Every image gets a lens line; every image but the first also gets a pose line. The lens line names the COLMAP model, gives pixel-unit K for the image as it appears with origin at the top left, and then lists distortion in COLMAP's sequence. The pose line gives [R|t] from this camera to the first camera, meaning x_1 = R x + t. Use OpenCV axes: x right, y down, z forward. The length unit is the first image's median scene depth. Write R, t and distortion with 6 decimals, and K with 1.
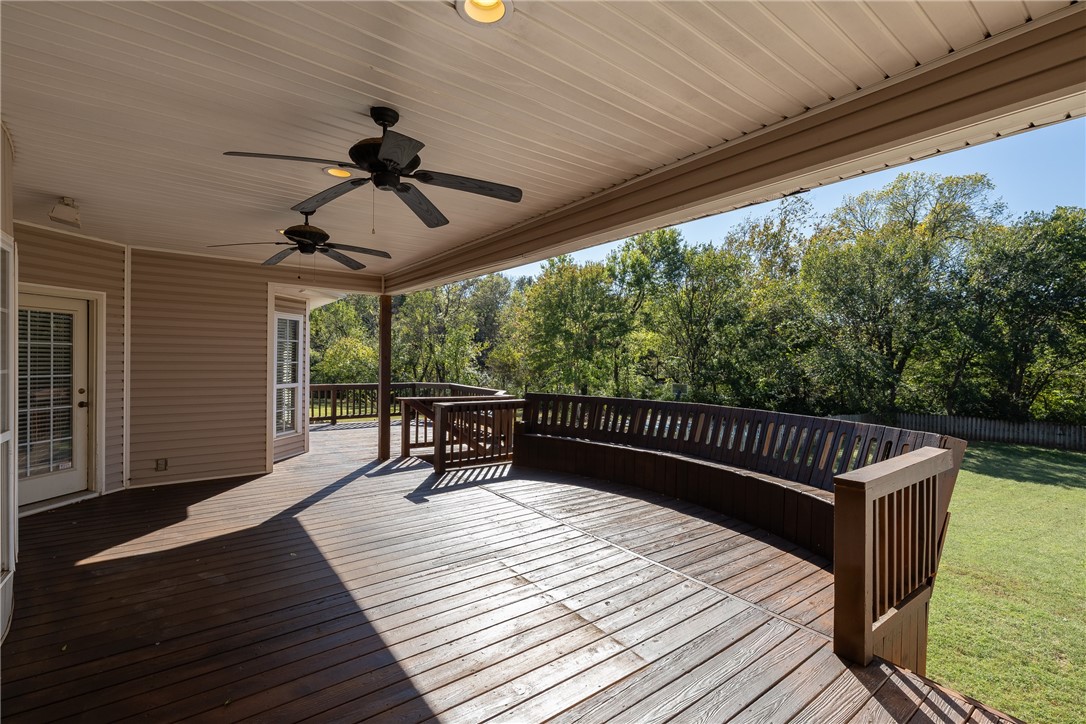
lens RADIAL K [[480.5, 0, 534.6], [0, 480.5, 358.3], [0, 0, 1]] dist [0.009697, -0.001205]
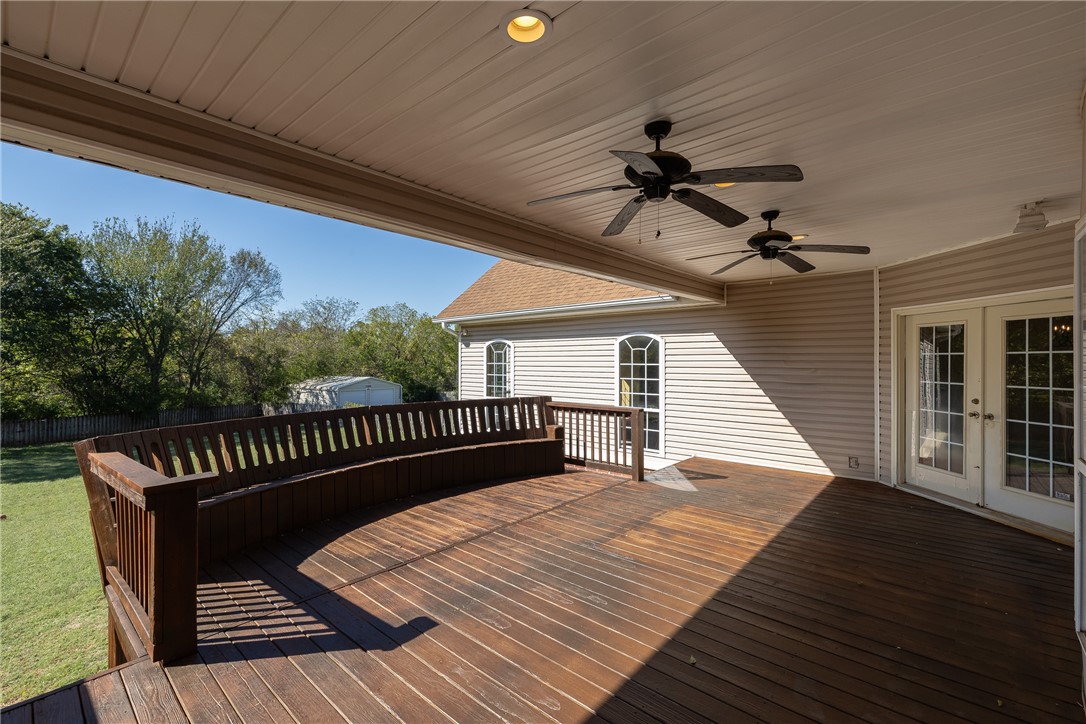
lens RADIAL K [[480.5, 0, 551.1], [0, 480.5, 359.7], [0, 0, 1]] dist [0.009697, -0.001205]
pose [[-0.218694, -0.010678, 0.975735, -0.112161], [-0.001707, 0.999943, 0.010560, -0.002035], [-0.975792, 0.000643, -0.218700, 0.134718]]
